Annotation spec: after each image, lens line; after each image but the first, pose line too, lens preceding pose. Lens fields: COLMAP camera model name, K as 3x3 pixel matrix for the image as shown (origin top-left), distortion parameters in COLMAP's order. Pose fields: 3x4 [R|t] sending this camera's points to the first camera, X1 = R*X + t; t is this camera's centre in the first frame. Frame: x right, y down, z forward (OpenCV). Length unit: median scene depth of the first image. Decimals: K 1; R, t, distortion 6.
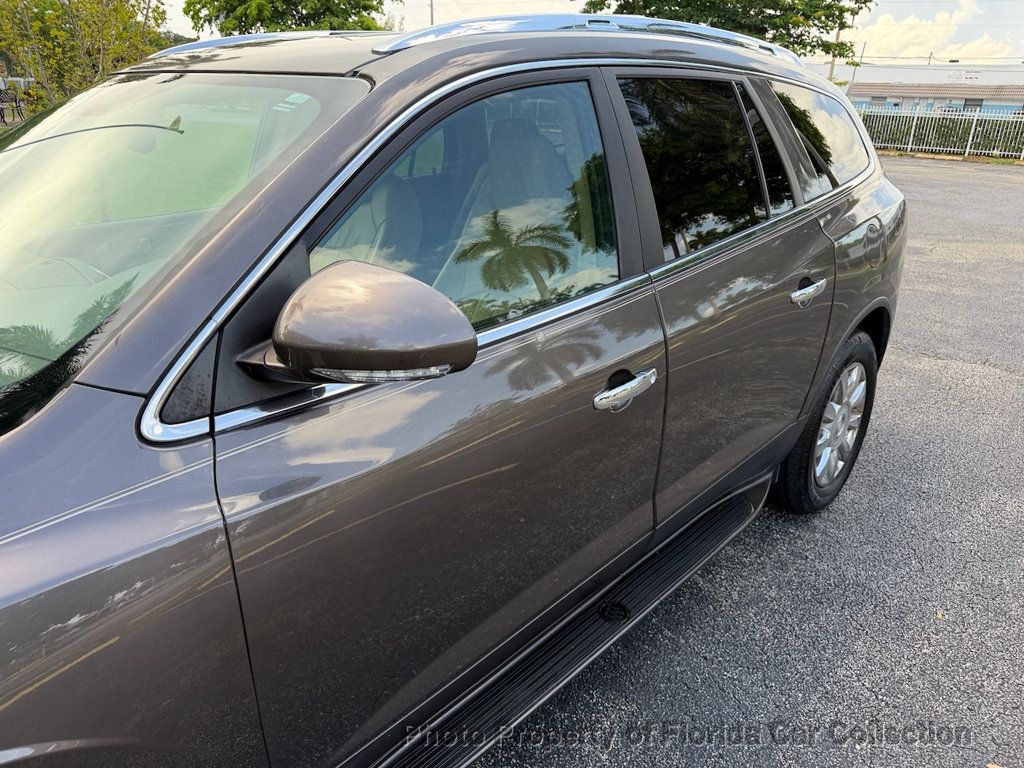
lens RADIAL K [[714.9, 0, 513.9], [0, 714.9, 387.9], [0, 0, 1]] dist [0.023250, -0.028223]
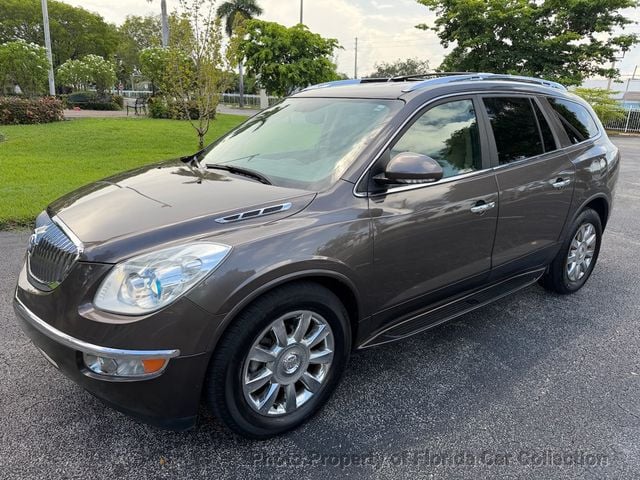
lens RADIAL K [[446.8, 0, 321.2], [0, 446.8, 242.4], [0, 0, 1]] dist [0.023250, -0.028223]
pose [[0.986083, 0.049340, -0.158762, -0.098257], [-0.061690, 0.995361, -0.073827, 0.167167], [0.154383, 0.082593, 0.984553, -0.438827]]
